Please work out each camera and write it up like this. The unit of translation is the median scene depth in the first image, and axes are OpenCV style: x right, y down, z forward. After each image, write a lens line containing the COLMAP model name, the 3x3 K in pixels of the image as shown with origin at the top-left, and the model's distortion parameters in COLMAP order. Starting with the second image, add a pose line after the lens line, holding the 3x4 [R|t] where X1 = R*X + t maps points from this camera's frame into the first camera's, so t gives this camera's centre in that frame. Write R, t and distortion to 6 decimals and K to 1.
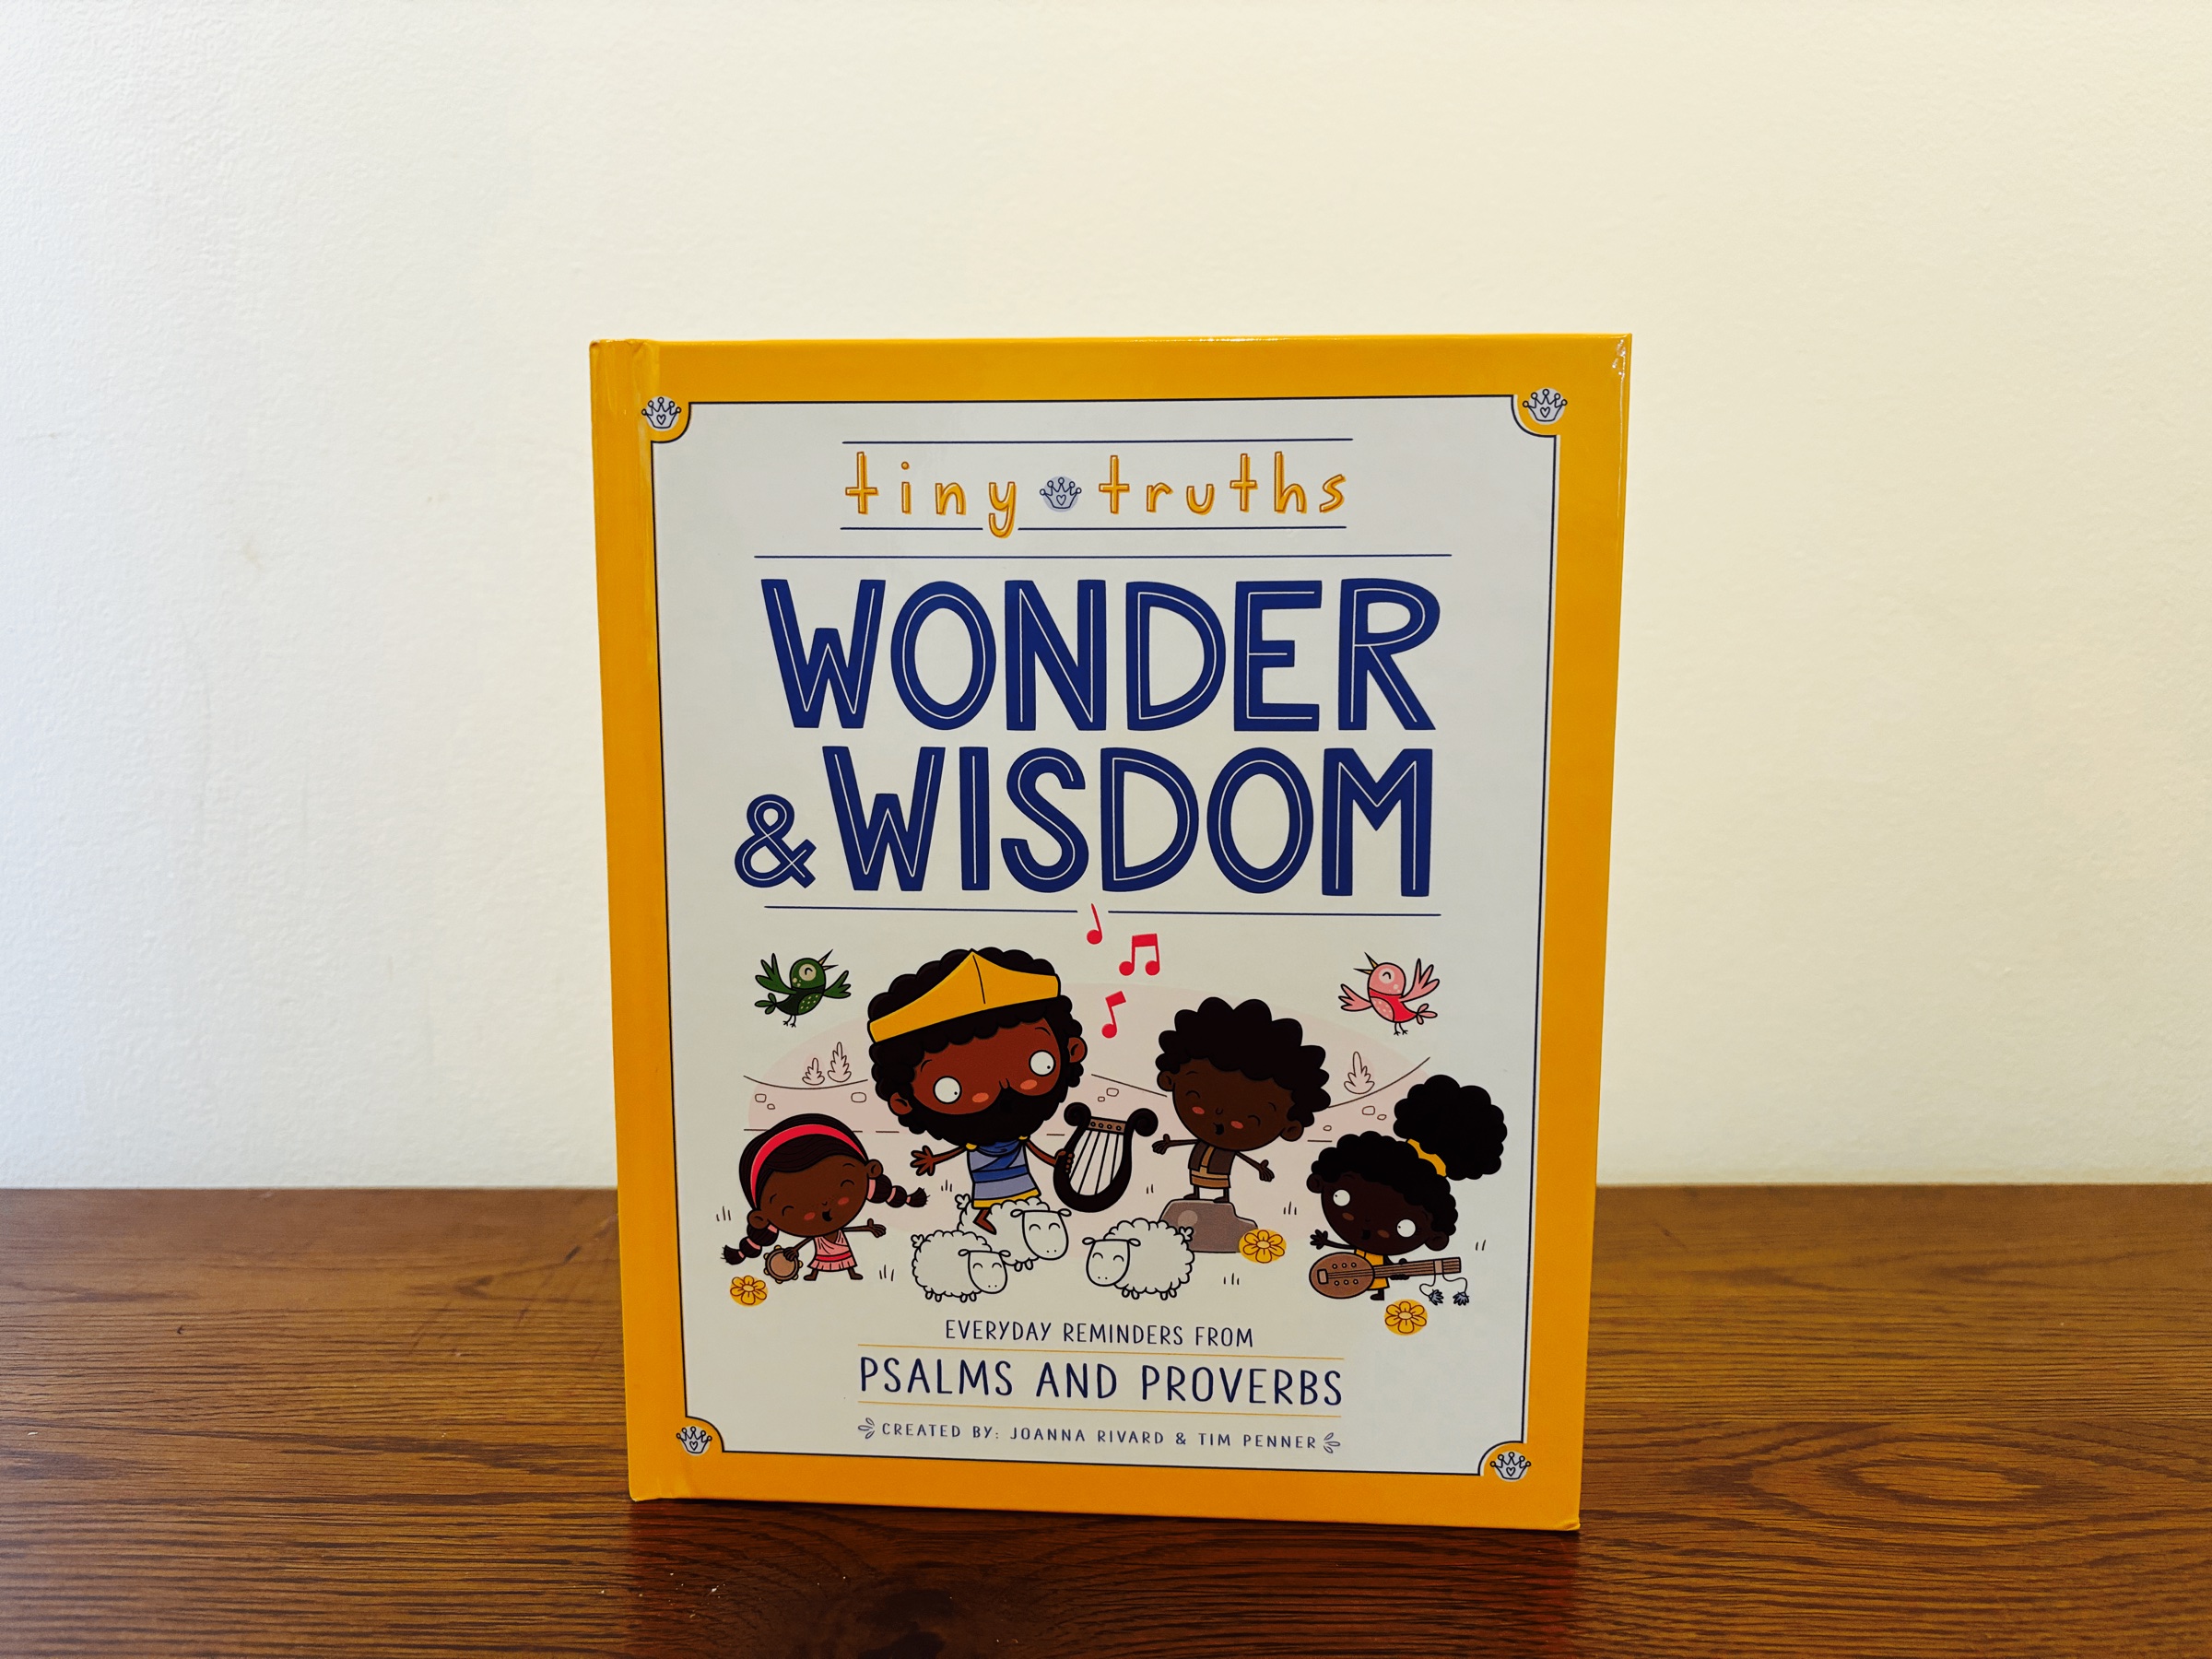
lens RADIAL K [[1702.8, 0, 1103.5], [0, 1702.8, 838.8], [0, 0, 1]] dist [0.033901, -0.062646]
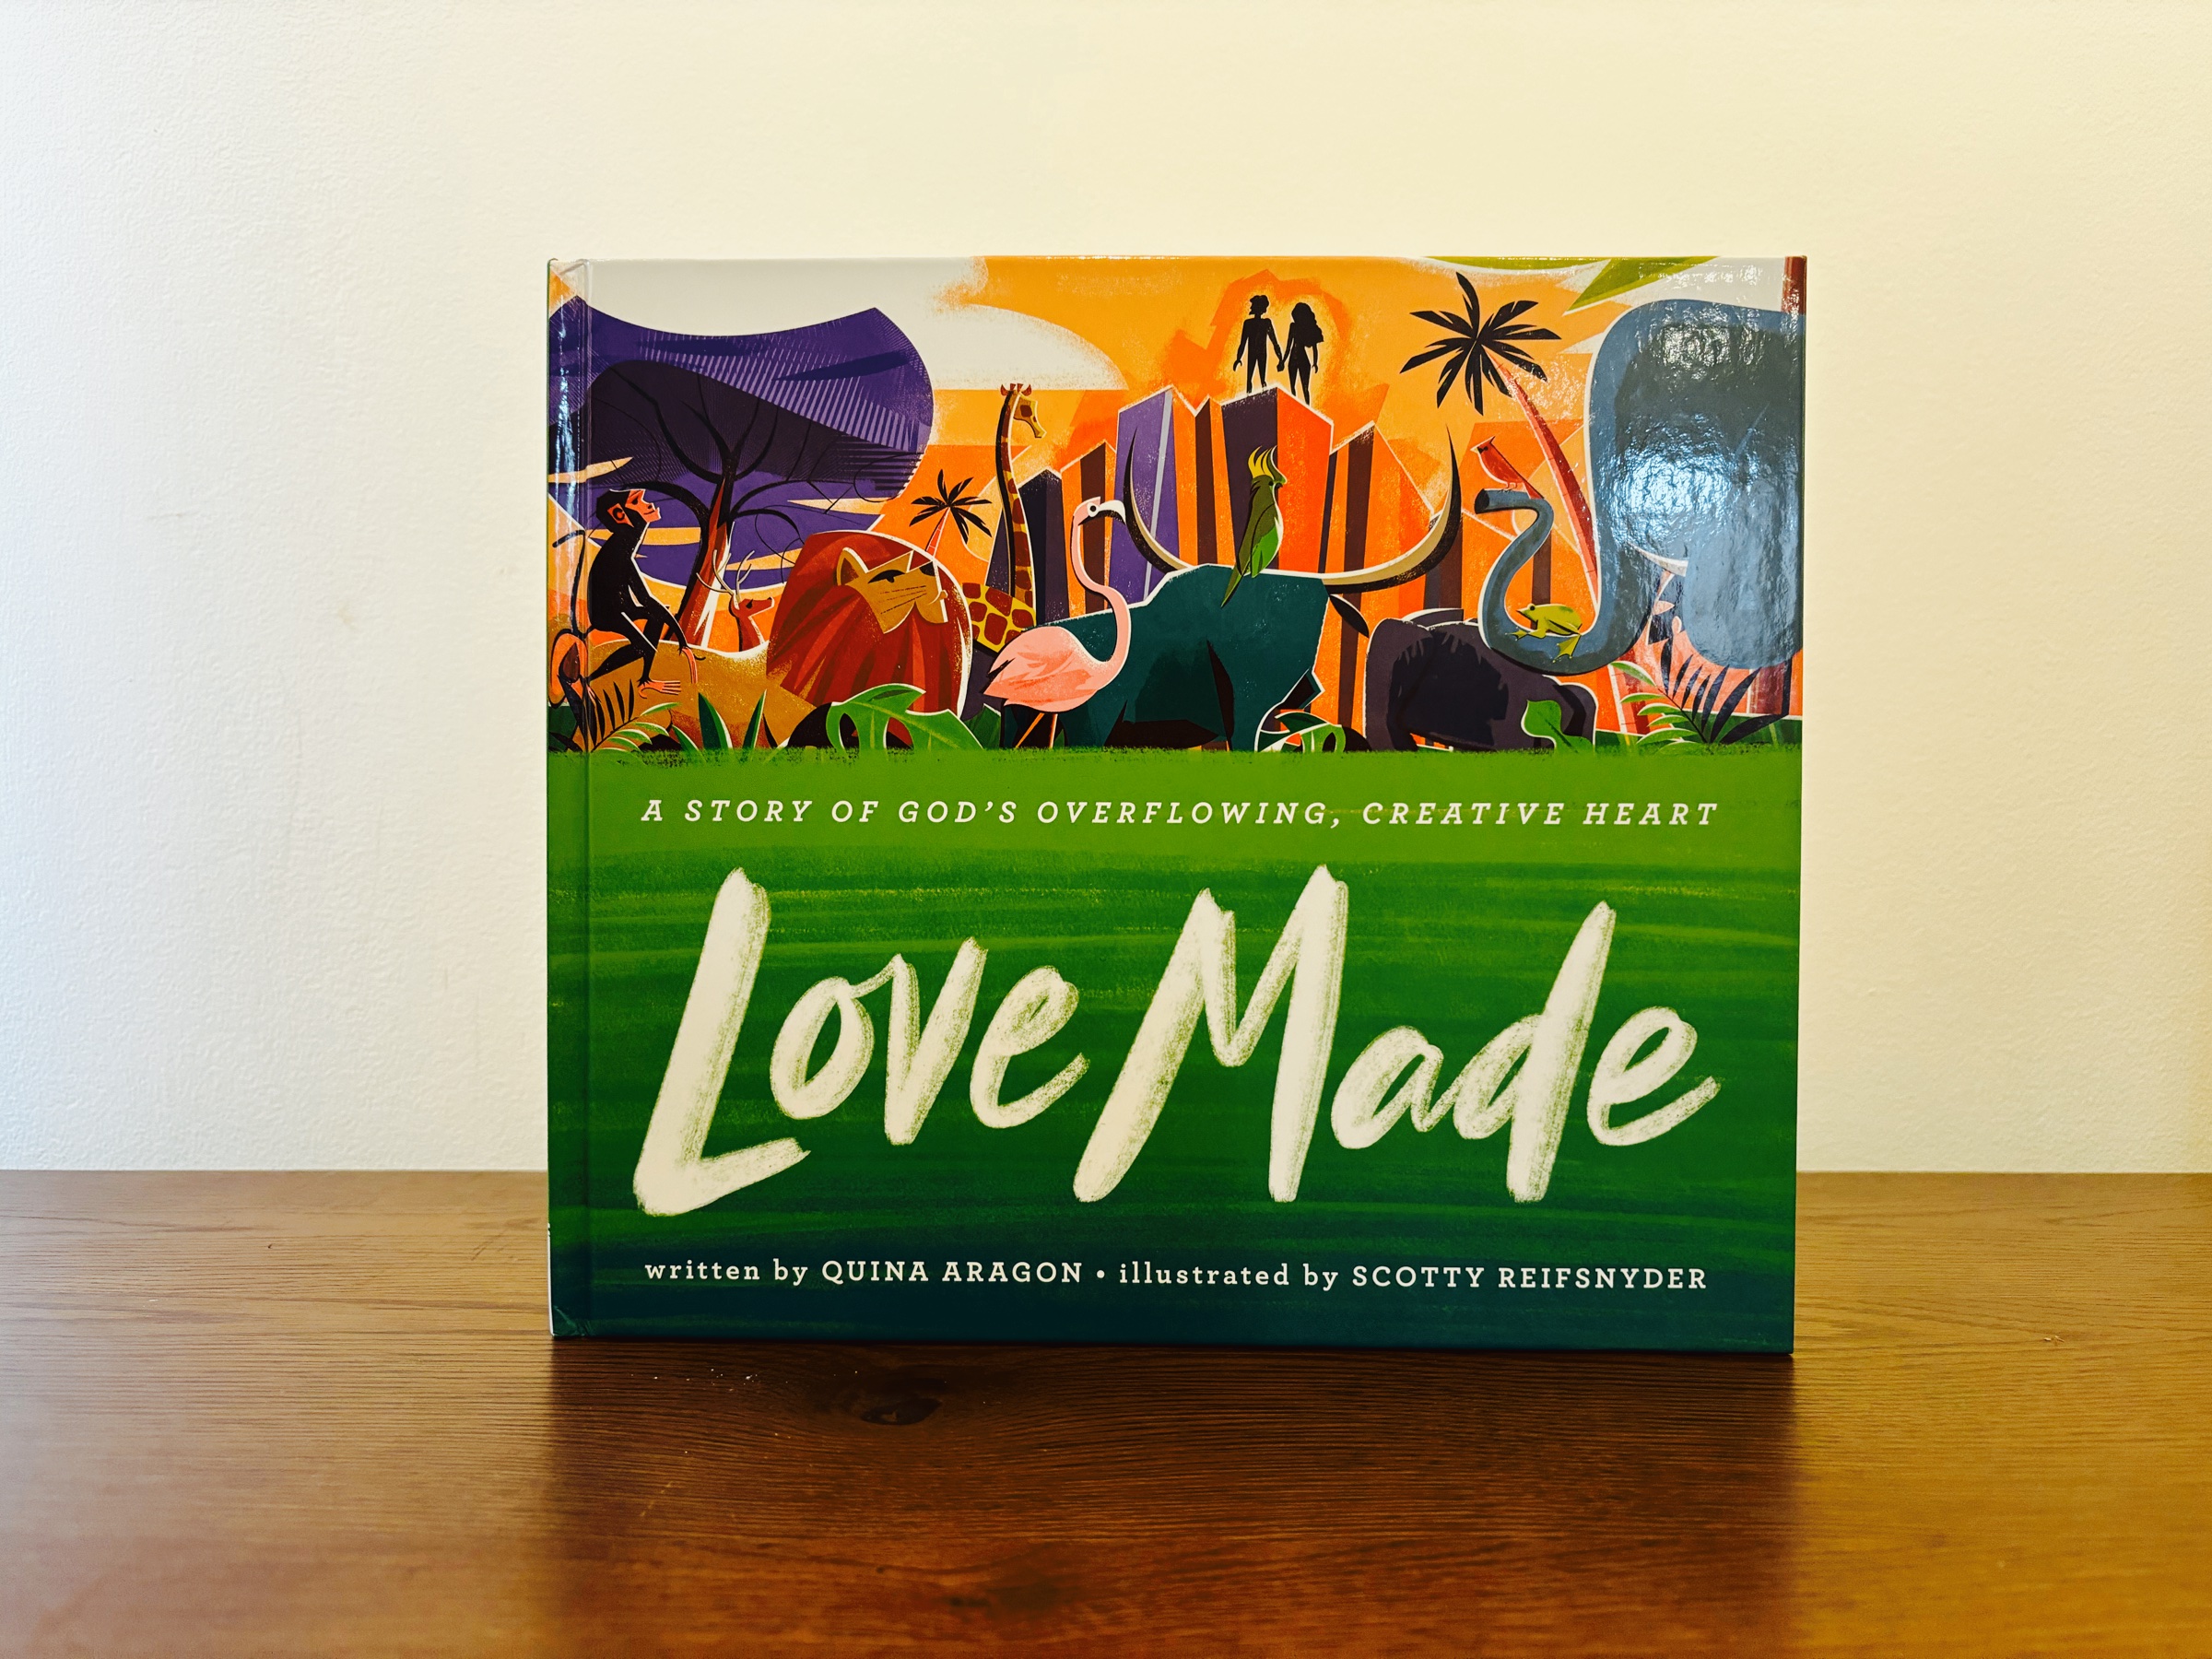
lens RADIAL K [[1702.8, 0, 1112.6], [0, 1702.8, 847.1], [0, 0, 1]] dist [0.033901, -0.062646]
pose [[0.999868, 0.004426, 0.015628, 0.004871], [-0.002583, 0.993241, -0.116043, 0.127131], [-0.016036, 0.115987, 0.993121, -0.148918]]
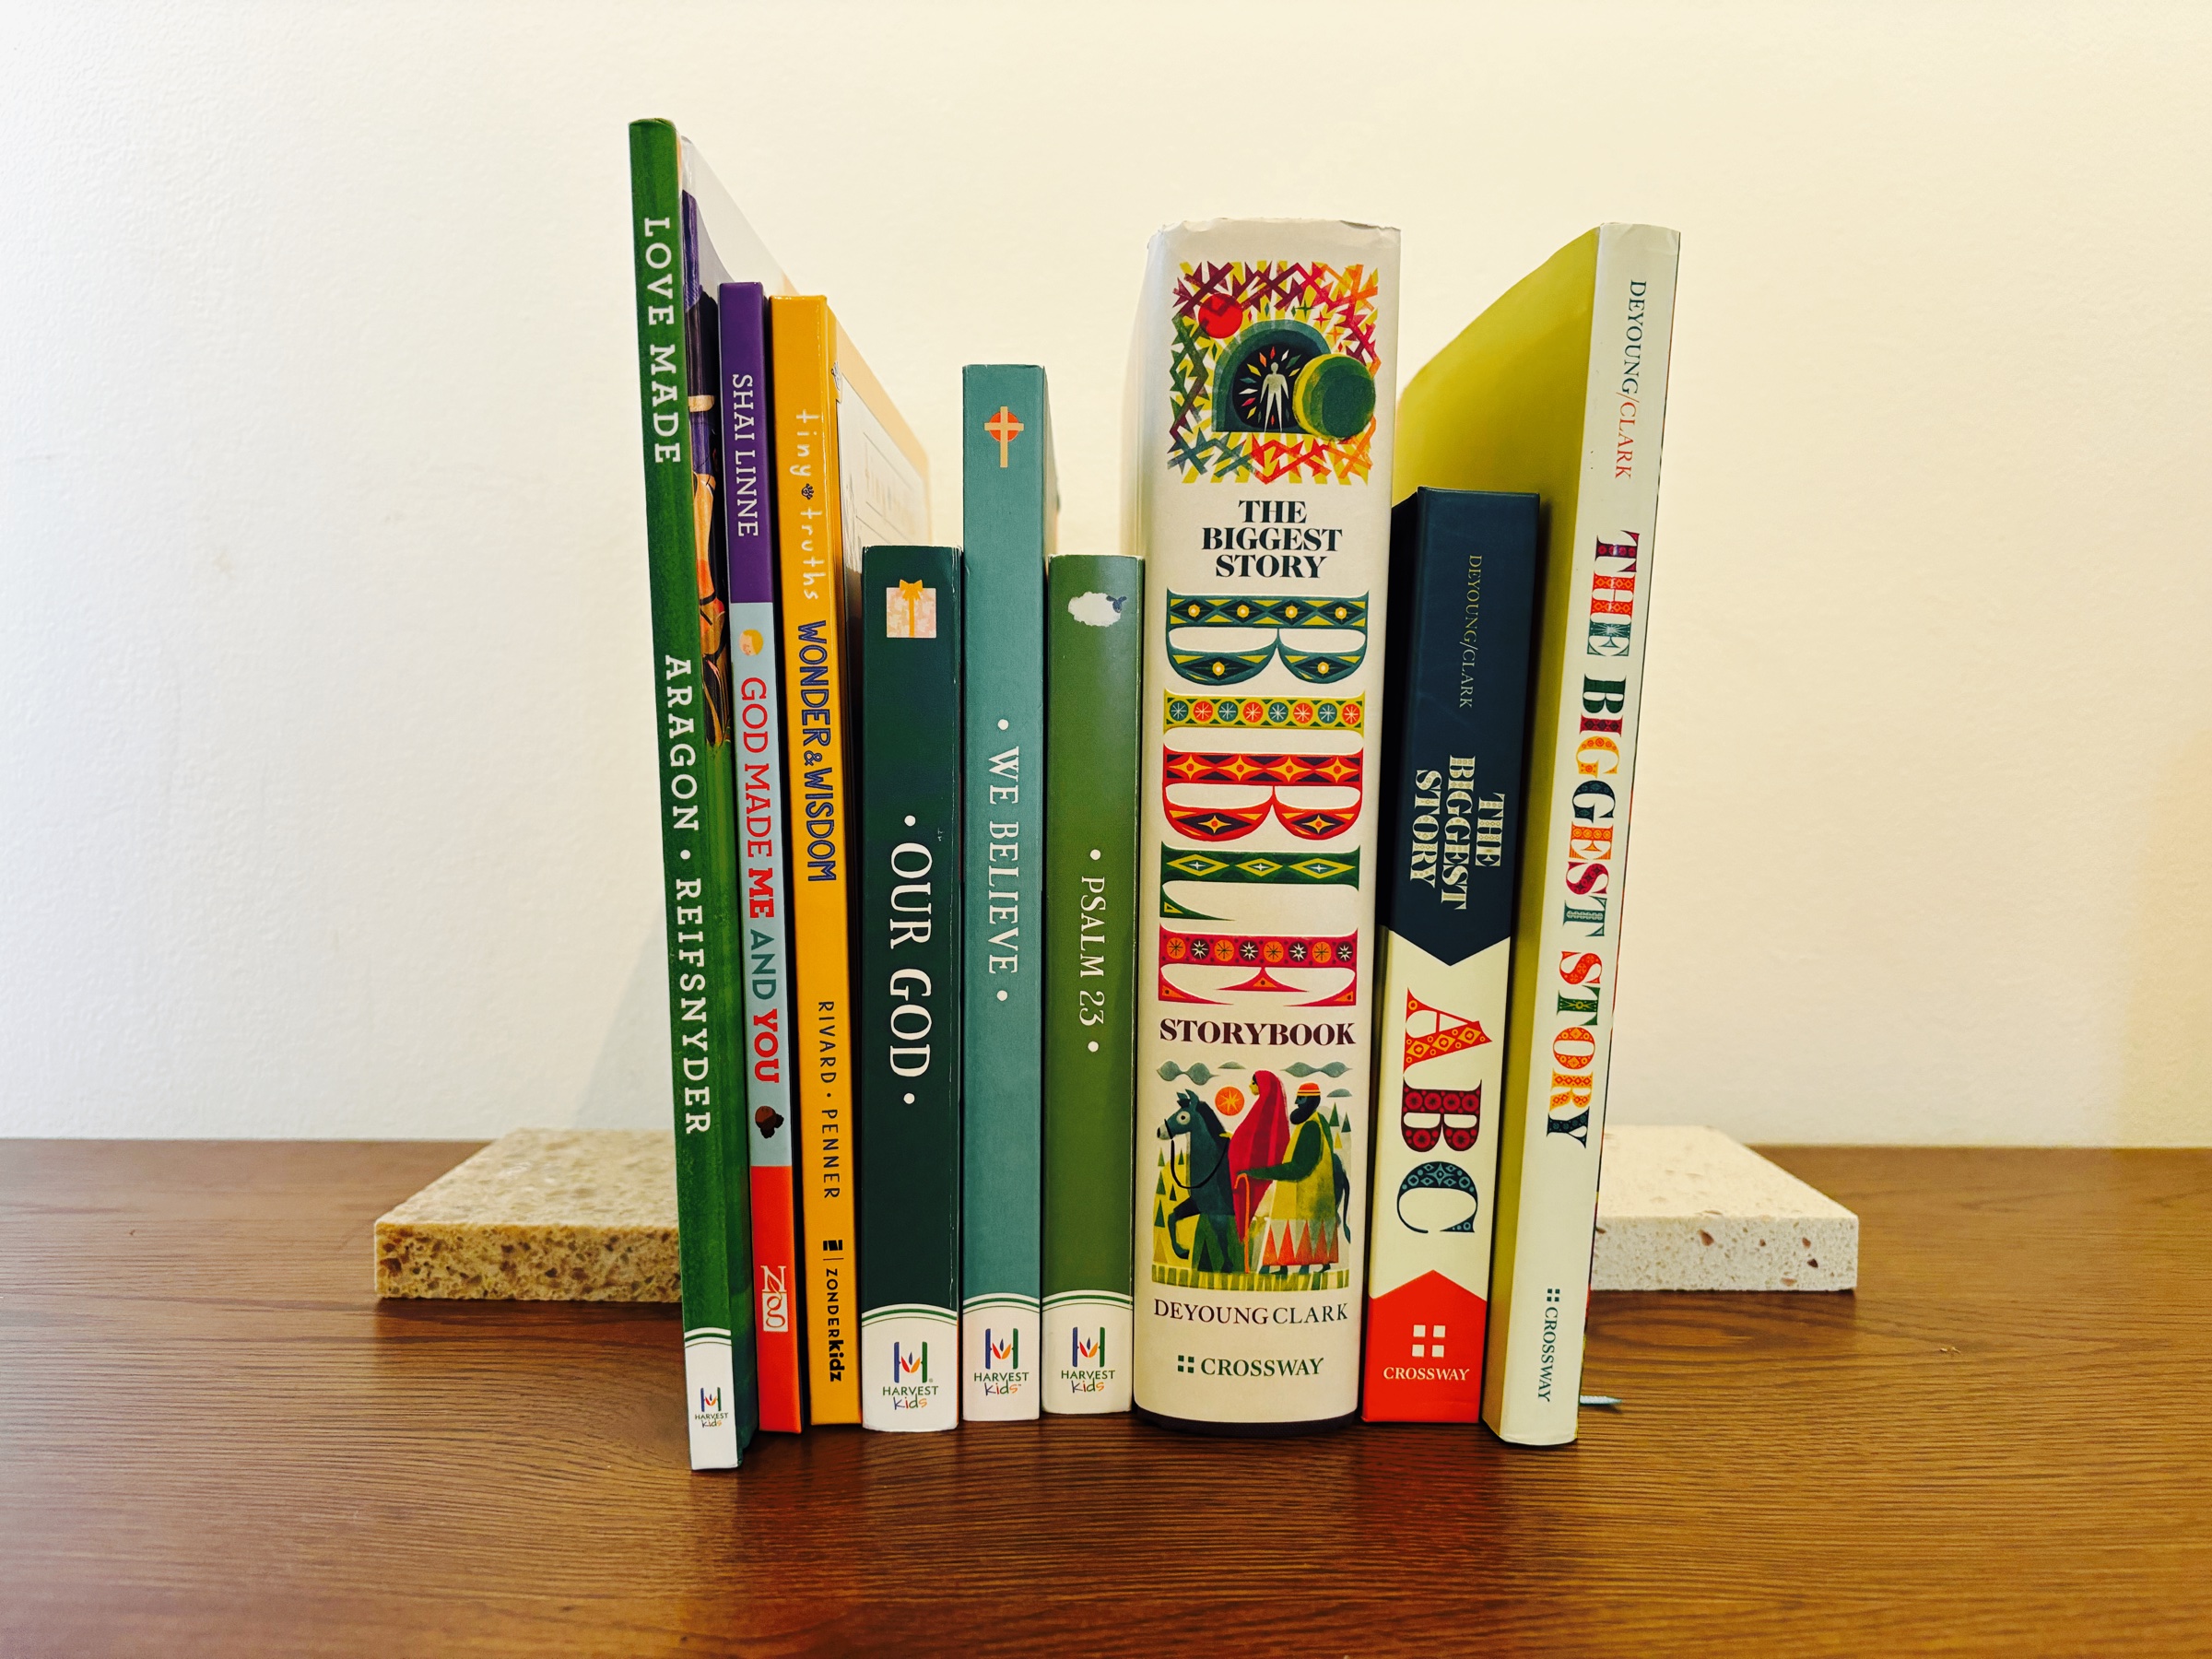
lens RADIAL K [[1702.8, 0, 1109.6], [0, 1702.8, 837.7], [0, 0, 1]] dist [0.033901, -0.062646]
pose [[0.999700, 0.008870, 0.022841, 0.056677], [-0.007376, 0.997880, -0.064668, 0.081724], [-0.023366, 0.064480, 0.997645, -0.117615]]
